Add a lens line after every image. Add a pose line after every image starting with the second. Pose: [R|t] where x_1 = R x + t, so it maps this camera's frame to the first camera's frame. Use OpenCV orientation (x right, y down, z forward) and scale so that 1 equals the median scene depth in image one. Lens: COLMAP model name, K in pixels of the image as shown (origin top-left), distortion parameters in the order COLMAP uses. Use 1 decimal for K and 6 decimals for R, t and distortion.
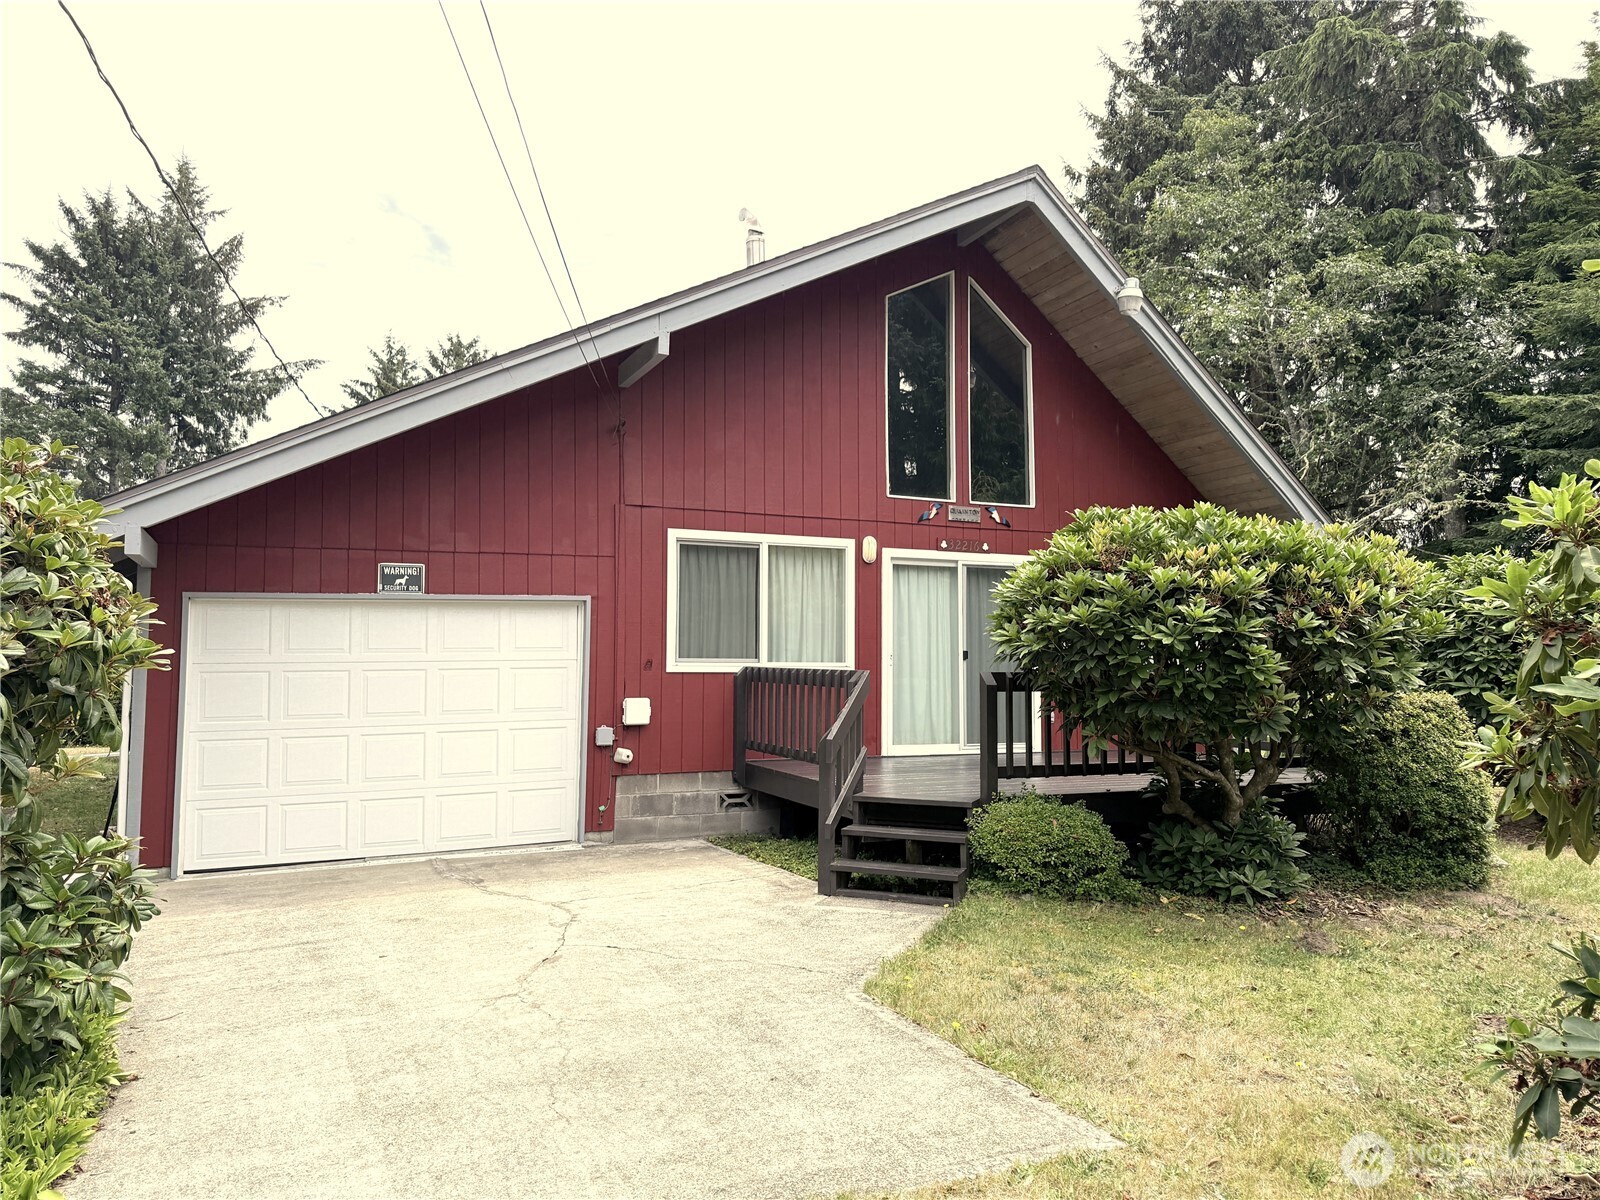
lens RADIAL K [[1145.6, 0, 796.2], [0, 1145.6, 608.8], [0, 0, 1]] dist [0.039577, -0.001647]
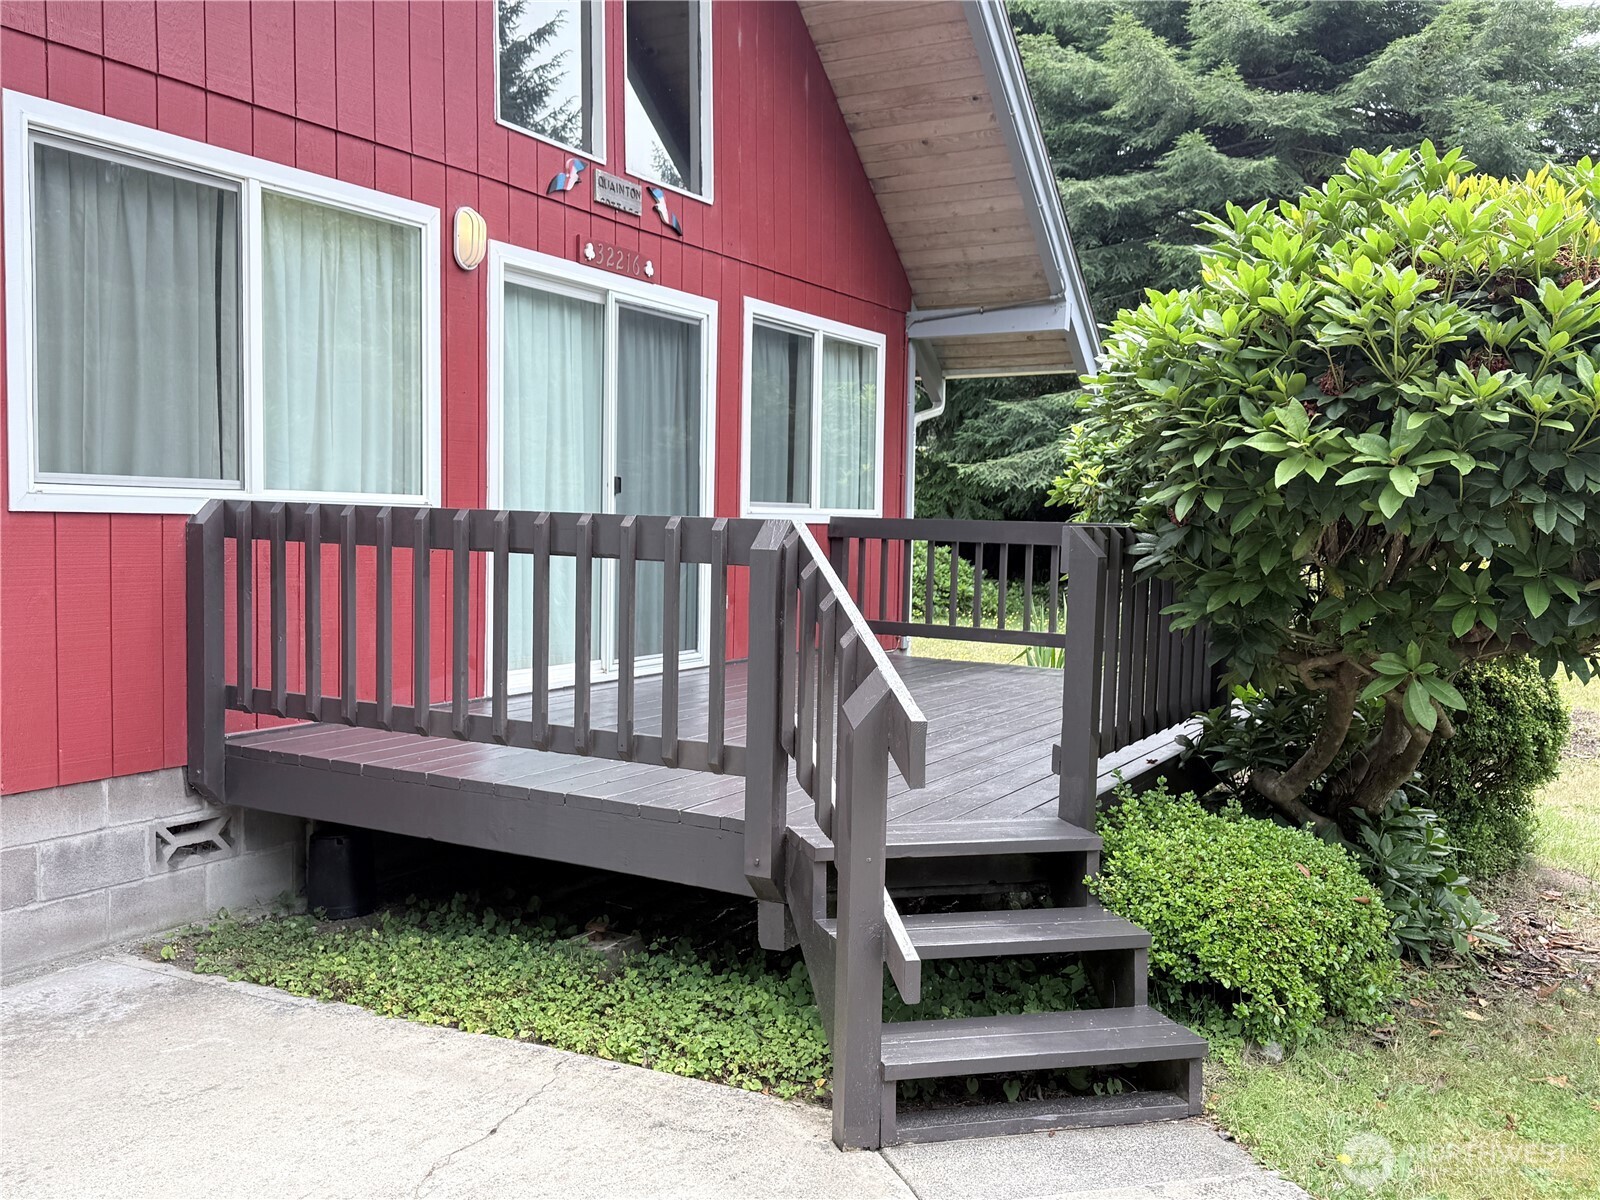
lens RADIAL K [[1456.0, 0, 798.6], [0, 1456.0, 636.2], [0, 0, 1]] dist [0.097501, -0.196408]
pose [[0.809289, -0.035182, 0.586356, -0.175132], [-0.042216, 0.992140, 0.117796, 0.028978], [-0.585891, -0.120085, 0.801443, 0.471201]]
